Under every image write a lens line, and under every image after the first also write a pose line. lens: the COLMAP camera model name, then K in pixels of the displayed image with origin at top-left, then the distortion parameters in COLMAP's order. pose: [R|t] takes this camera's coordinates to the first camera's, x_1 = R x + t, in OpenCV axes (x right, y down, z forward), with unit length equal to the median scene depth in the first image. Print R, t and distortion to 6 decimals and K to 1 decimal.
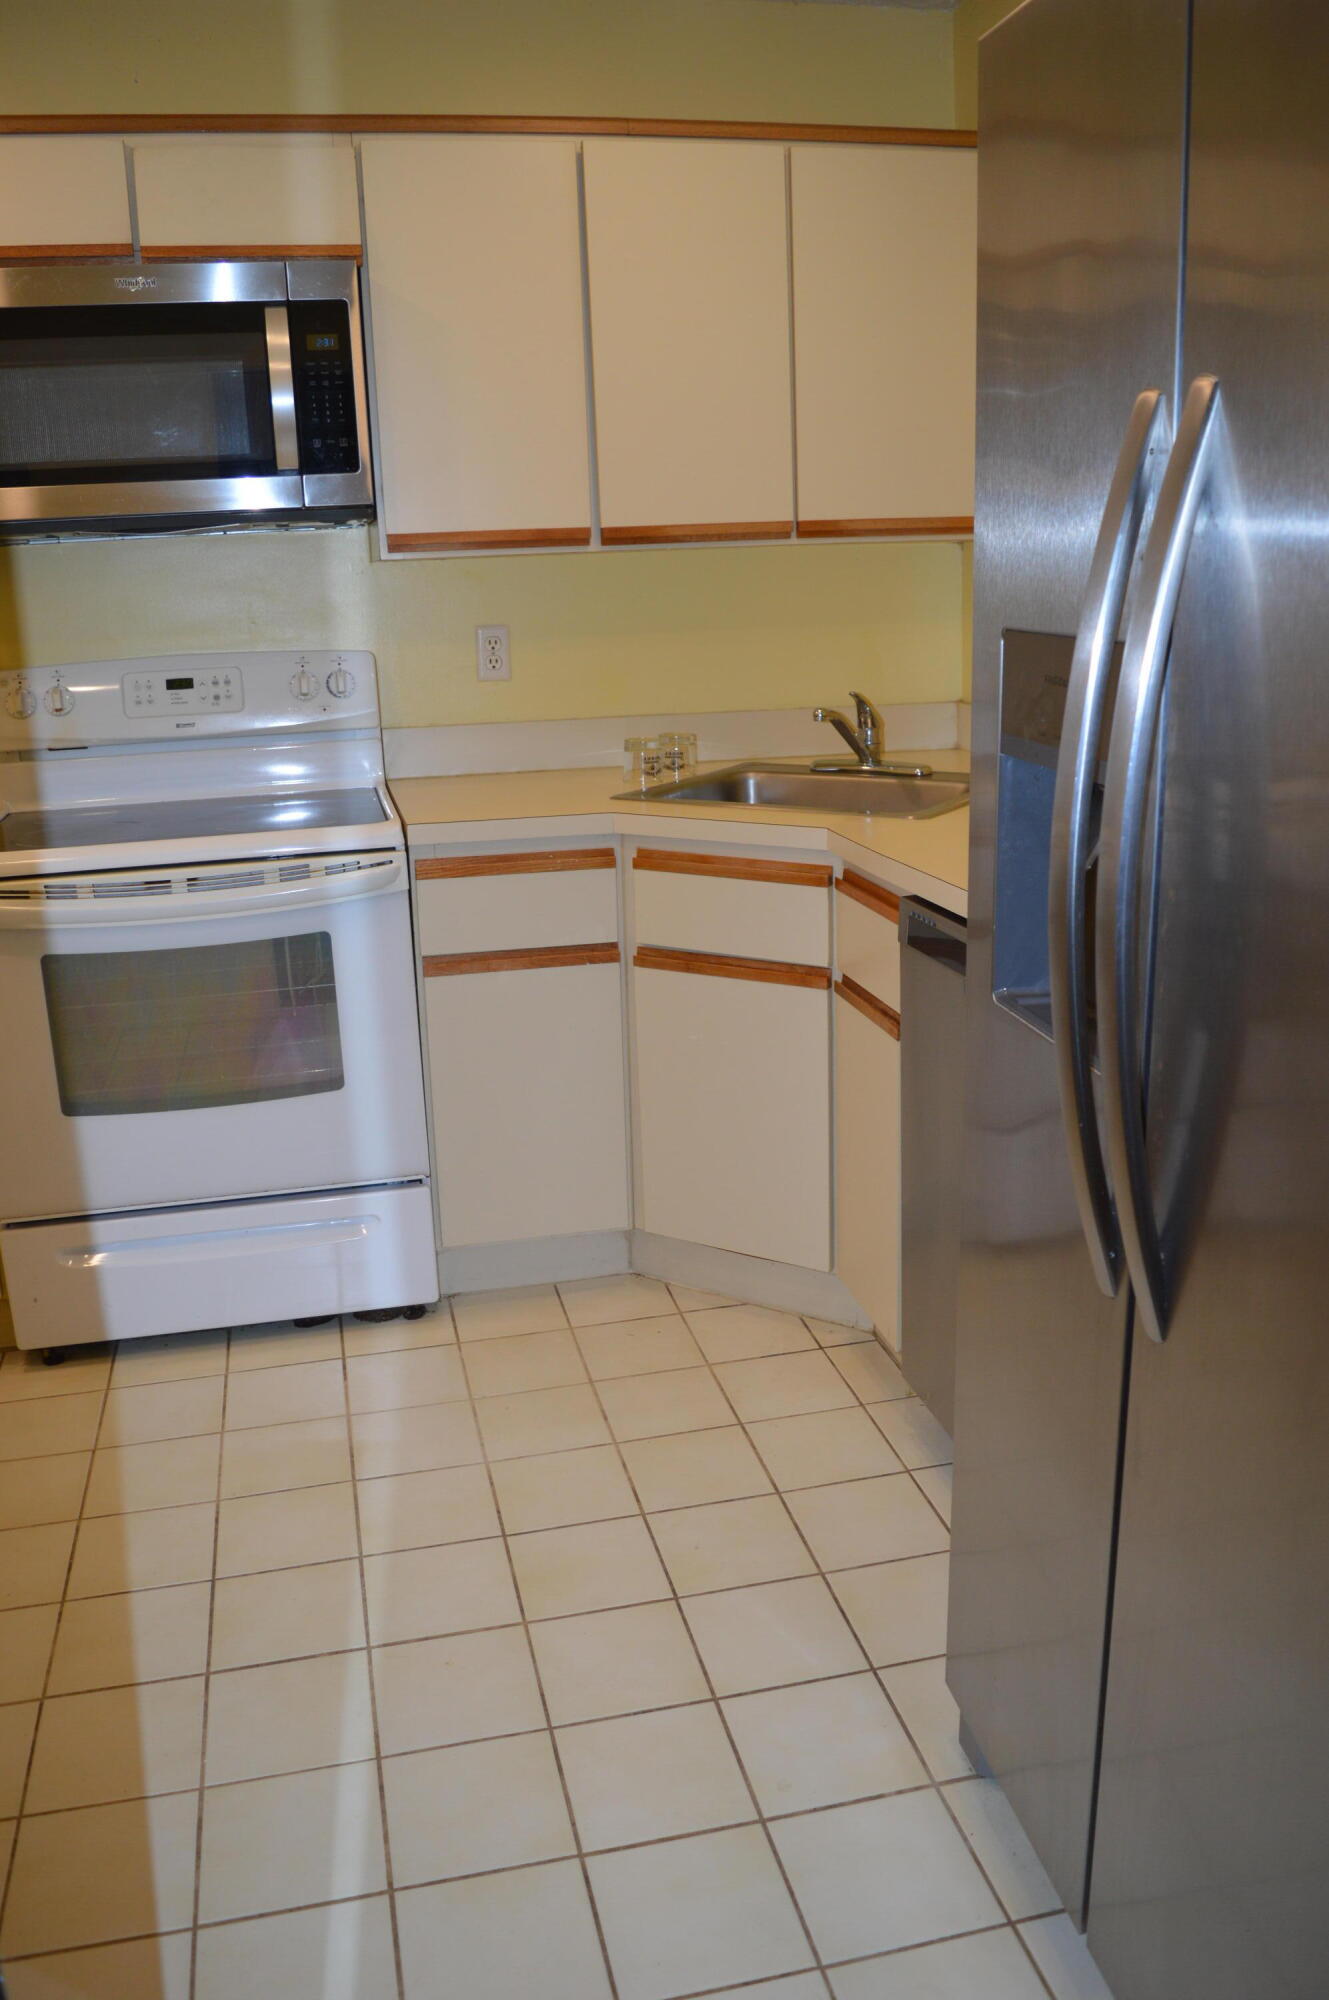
lens RADIAL K [[1586.0, 0, 665.1], [0, 1586.0, 1006.3], [0, 0, 1]] dist [-0.093064, 0.018187]
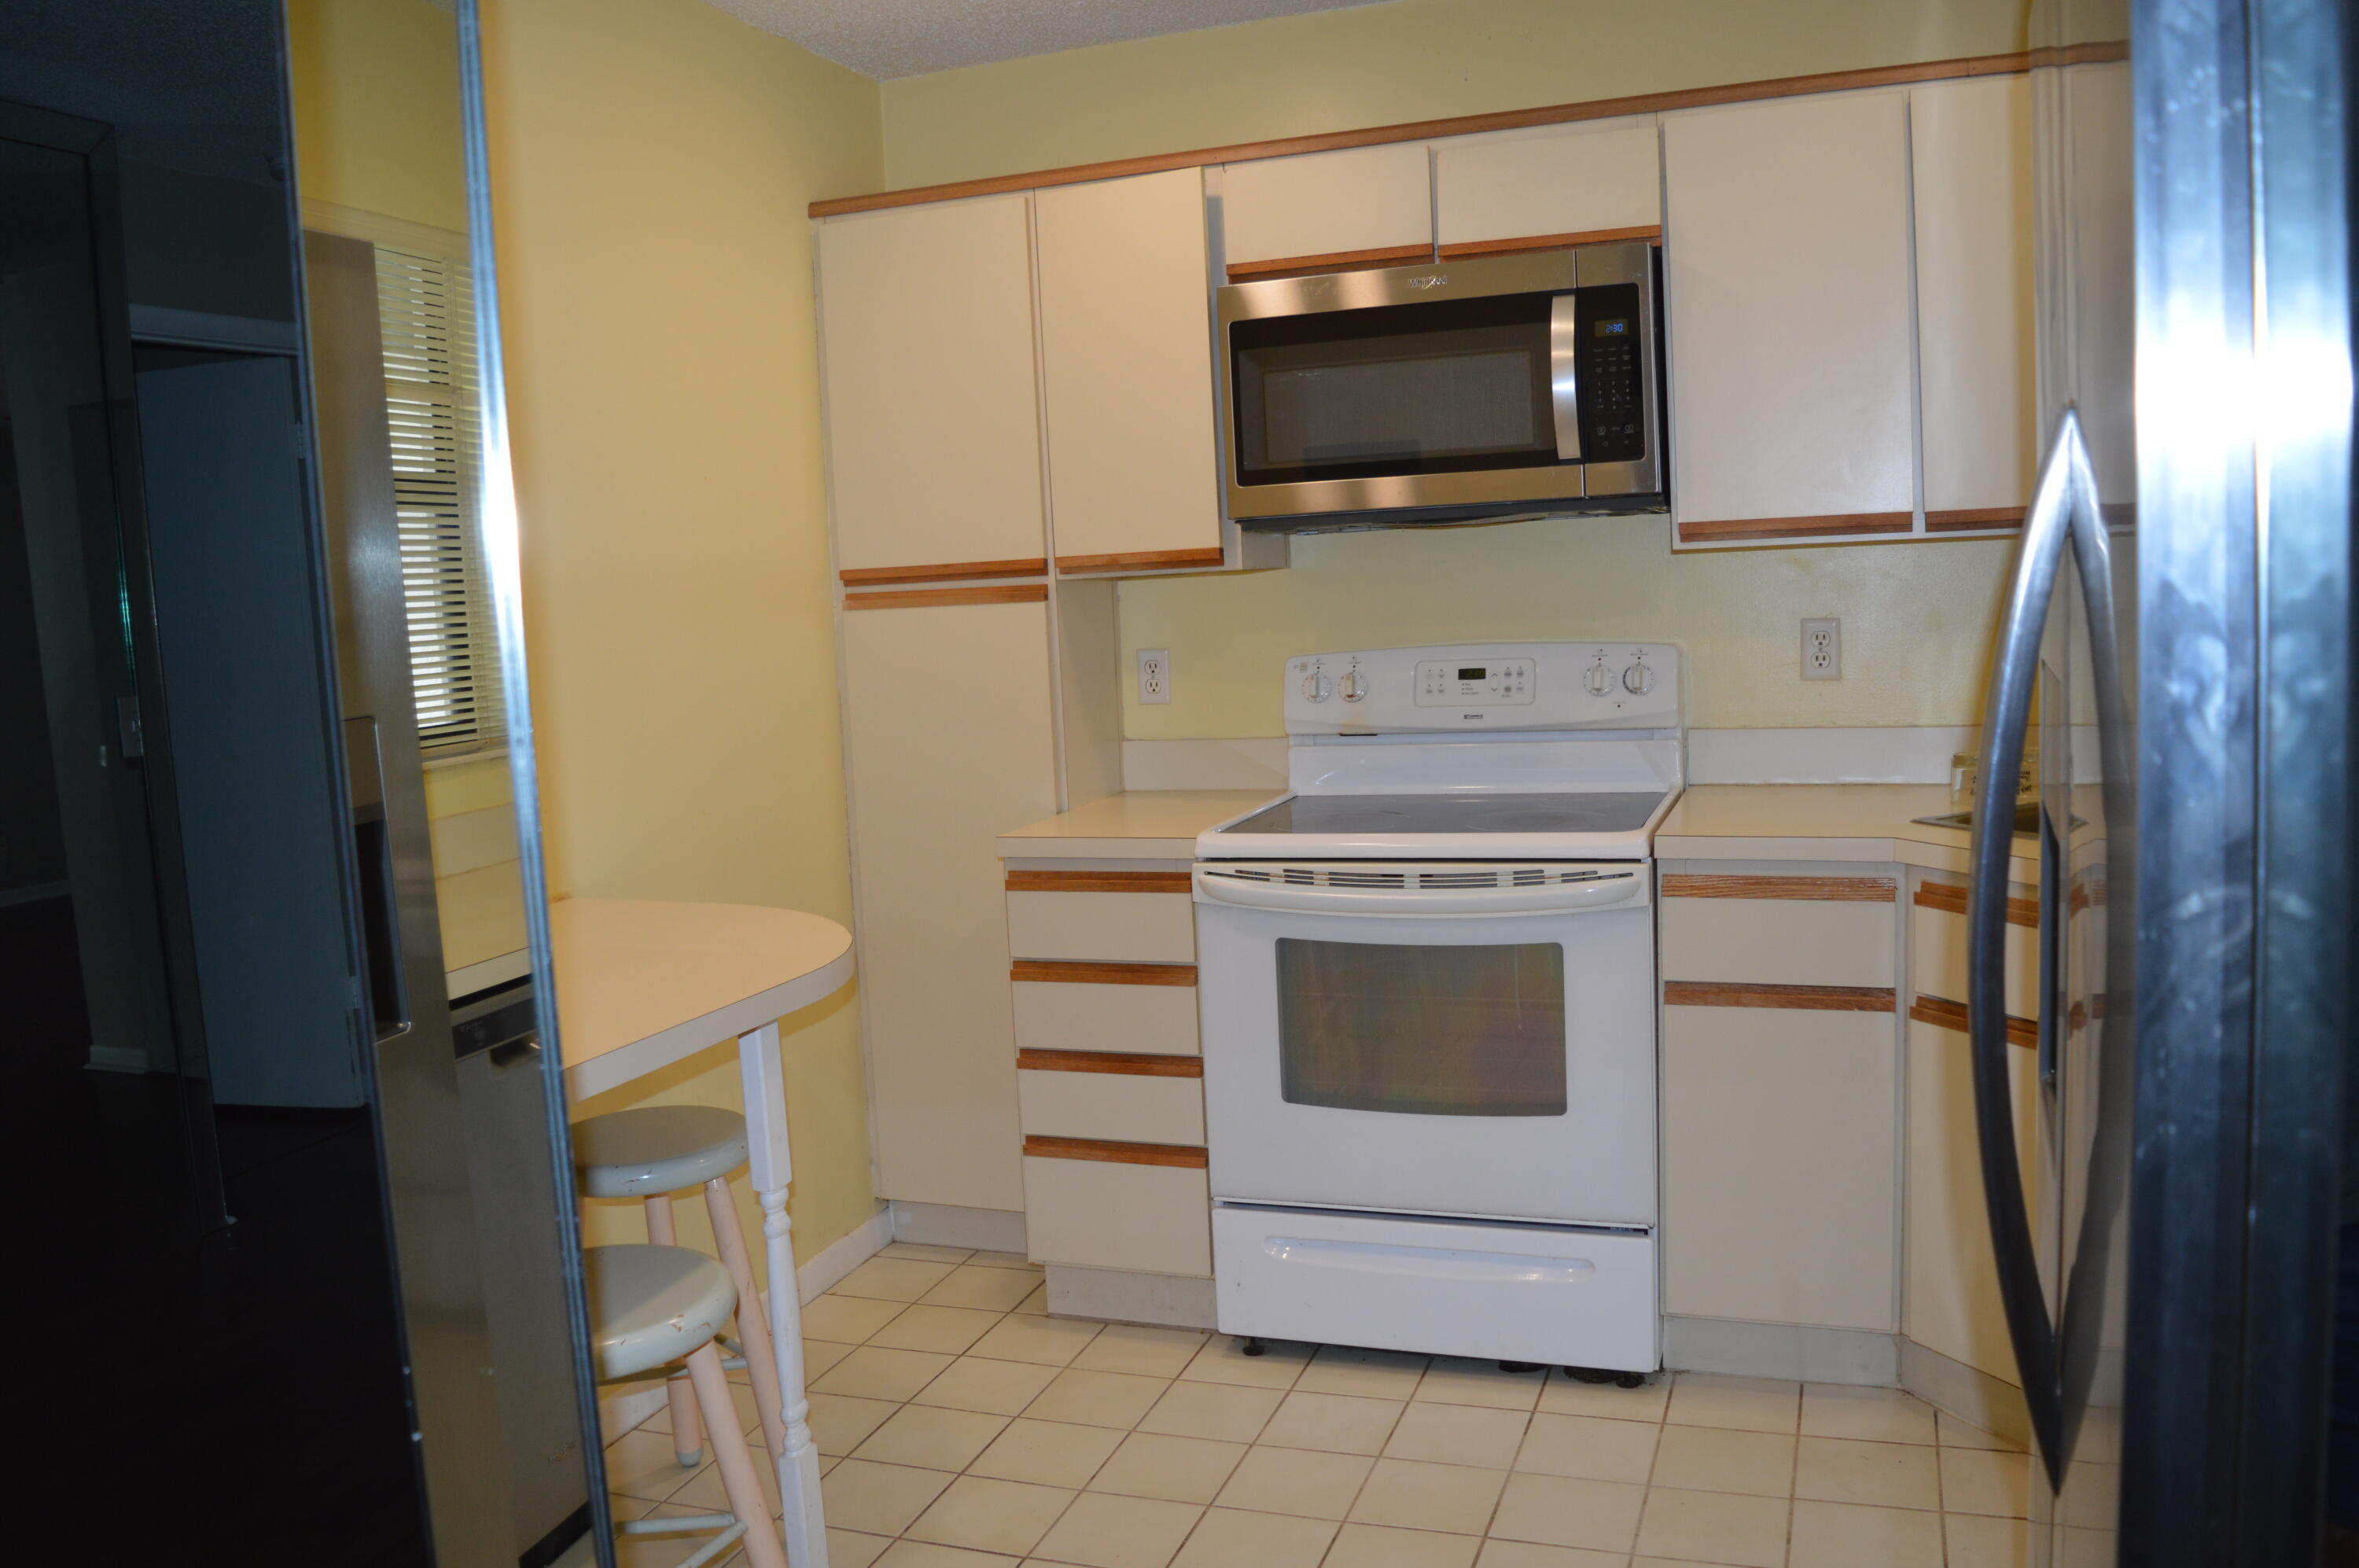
lens RADIAL K [[1870.7, 0, 1189.6], [0, 1870.7, 778.3], [0, 0, 1]] dist [-0.093064, 0.018187]
pose [[0.842816, 0.050076, -0.535867, 0.176659], [-0.122775, 0.987298, -0.100840, -0.005248], [0.524011, 0.150781, 0.838259, -0.050356]]
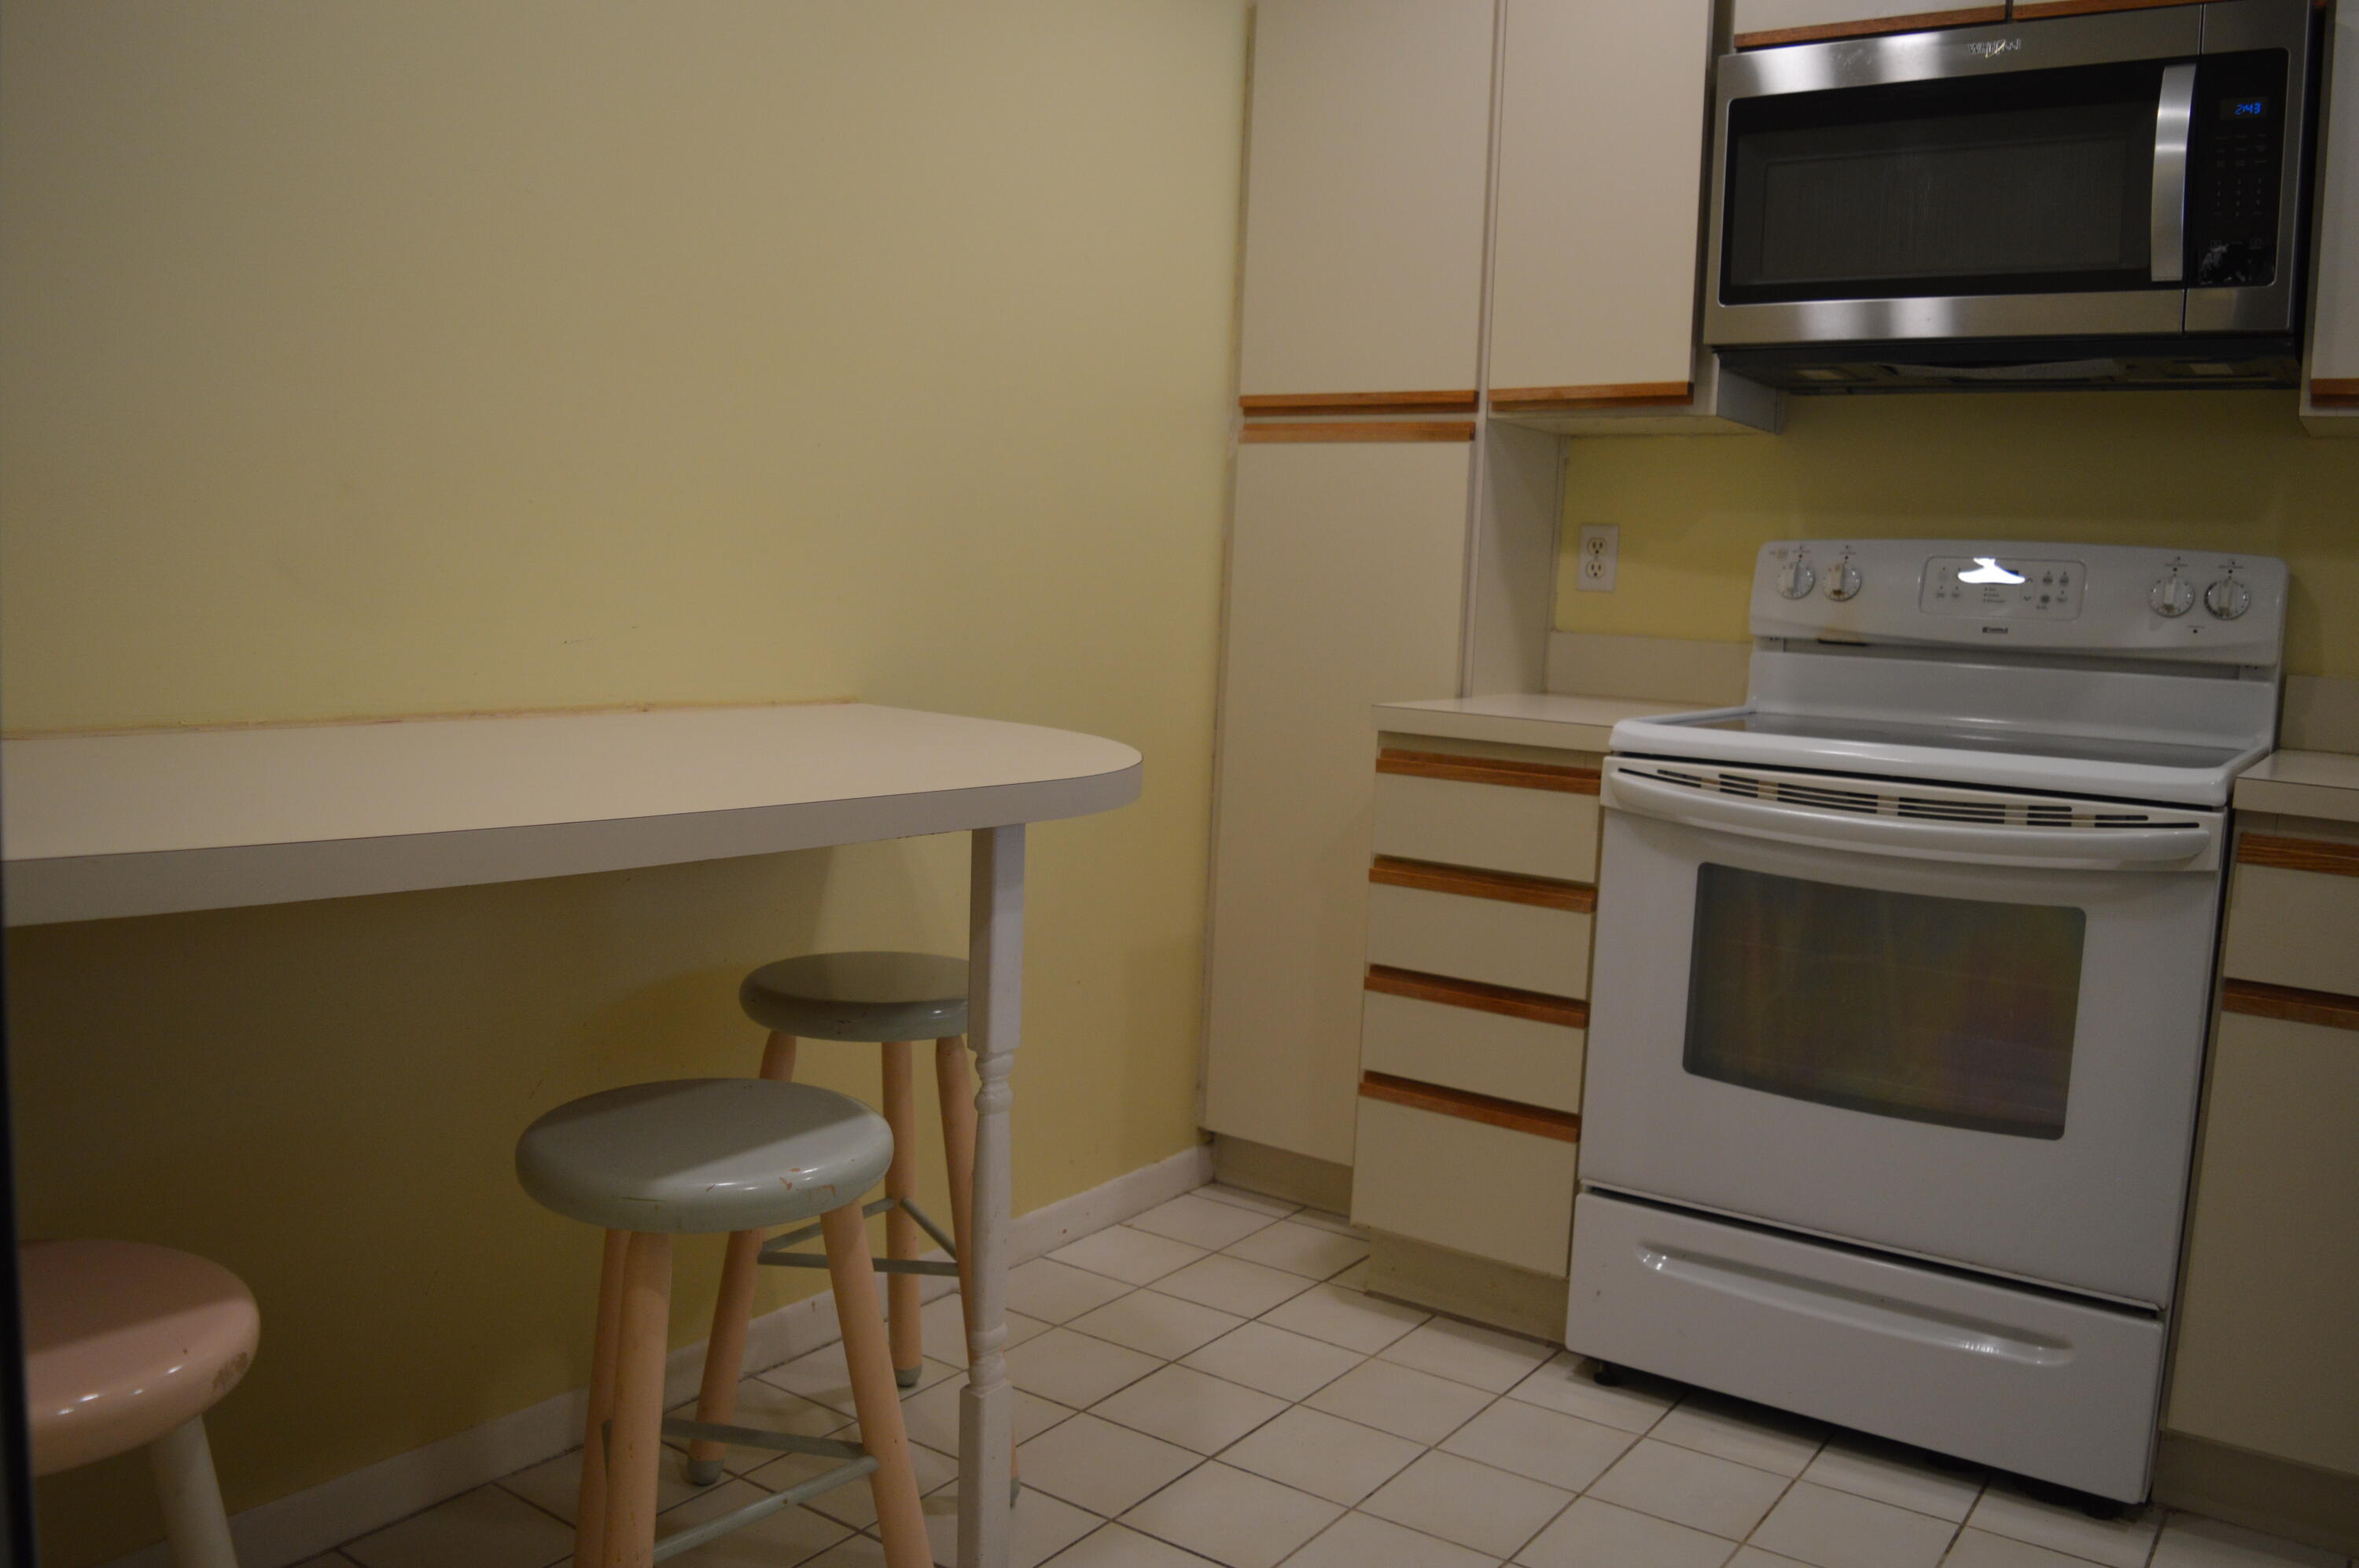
lens RADIAL K [[1870.7, 0, 1183.7], [0, 1870.7, 780.8], [0, 0, 1]] dist [-0.093064, 0.018187]
pose [[0.666774, 0.141279, -0.731746, 0.097549], [-0.260214, 0.964206, -0.050949, 0.039933], [0.698356, 0.224382, 0.679670, 0.155516]]
